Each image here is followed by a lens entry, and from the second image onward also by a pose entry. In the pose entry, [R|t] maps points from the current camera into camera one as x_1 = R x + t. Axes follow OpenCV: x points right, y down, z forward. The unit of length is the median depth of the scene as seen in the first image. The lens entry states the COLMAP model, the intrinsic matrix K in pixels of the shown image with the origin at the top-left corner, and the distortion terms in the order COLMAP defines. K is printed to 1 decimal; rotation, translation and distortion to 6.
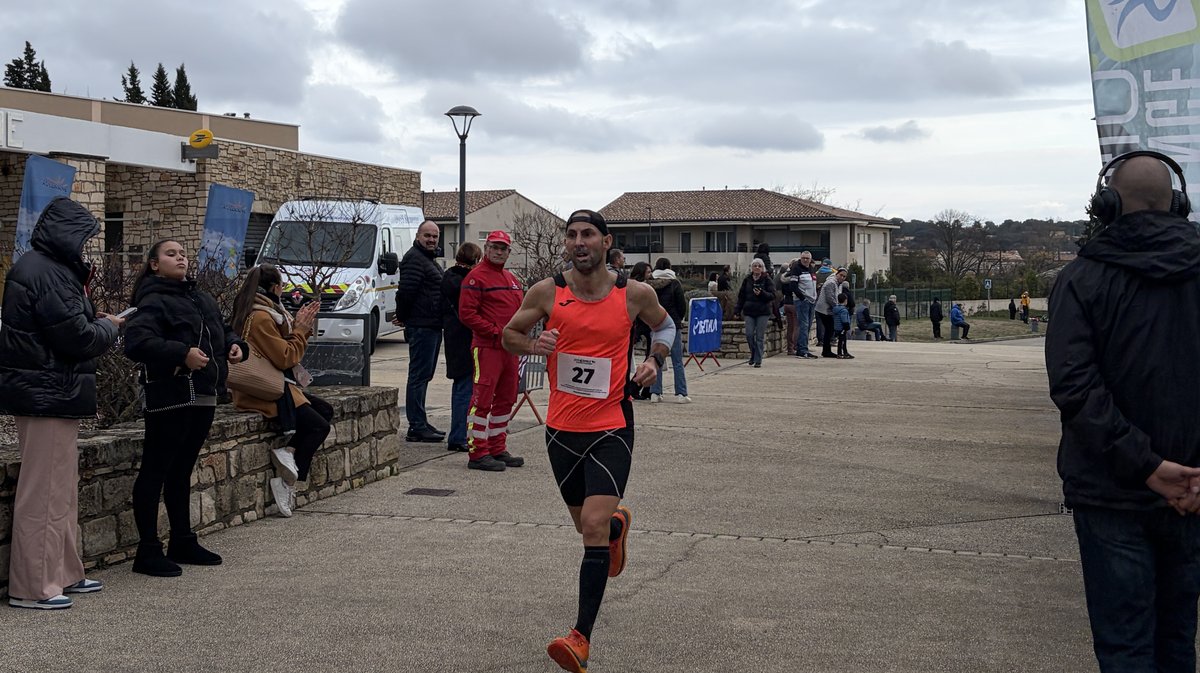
lens RADIAL K [[1660.0, 0, 649.3], [0, 1660.0, 267.3], [0, 0, 1]] dist [0.063621, 0.000000]
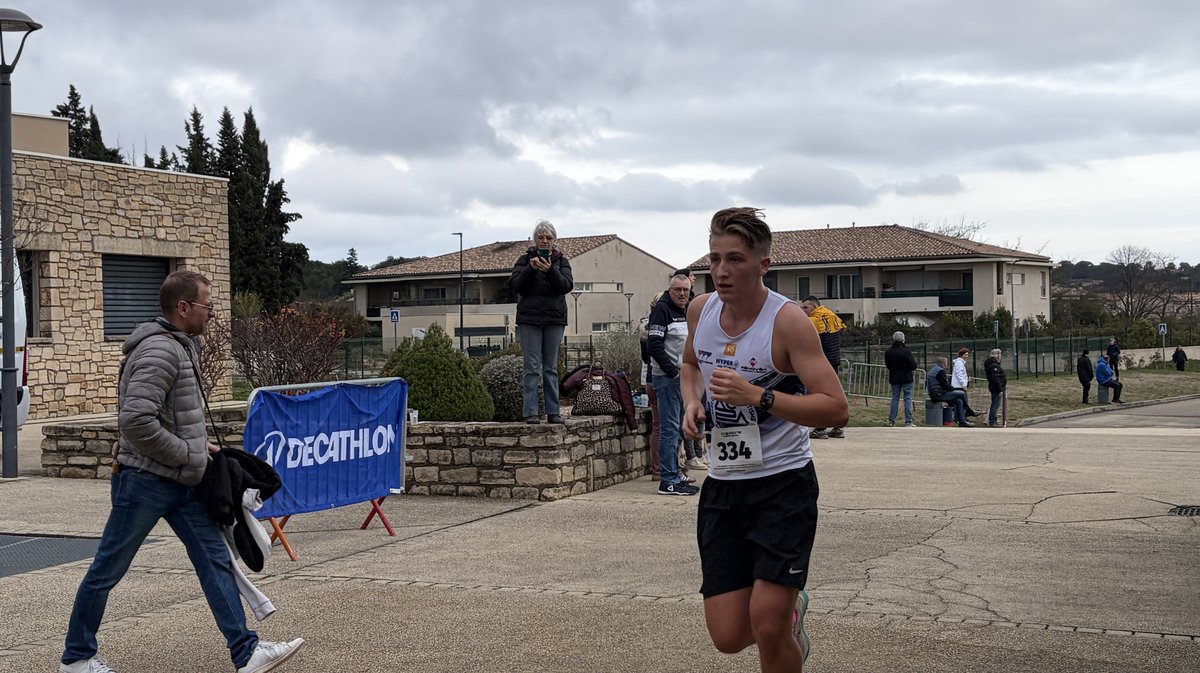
lens RADIAL K [[1660.0, 0, 627.9], [0, 1660.0, 273.8], [0, 0, 1]] dist [0.063621, 0.000000]
pose [[0.992269, -0.024183, -0.121728, 0.133476], [0.020749, 0.999352, -0.029406, 0.003944], [0.122360, 0.026653, 0.992128, 0.473795]]
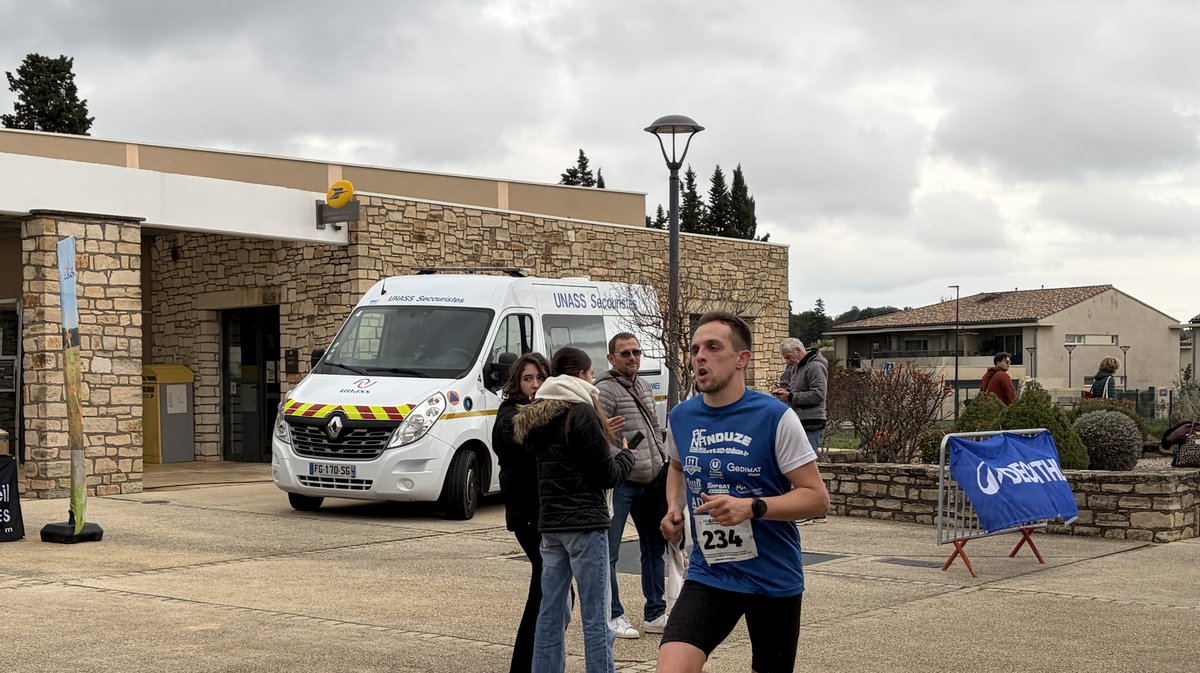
lens RADIAL K [[1660.0, 0, 593.3], [0, 1660.0, 369.4], [0, 0, 1]] dist [0.063621, 0.000000]
pose [[0.914050, -0.010038, -0.405476, 0.104915], [0.008178, 0.999947, -0.006319, 0.001343], [0.405518, 0.002460, 0.914084, 0.390971]]
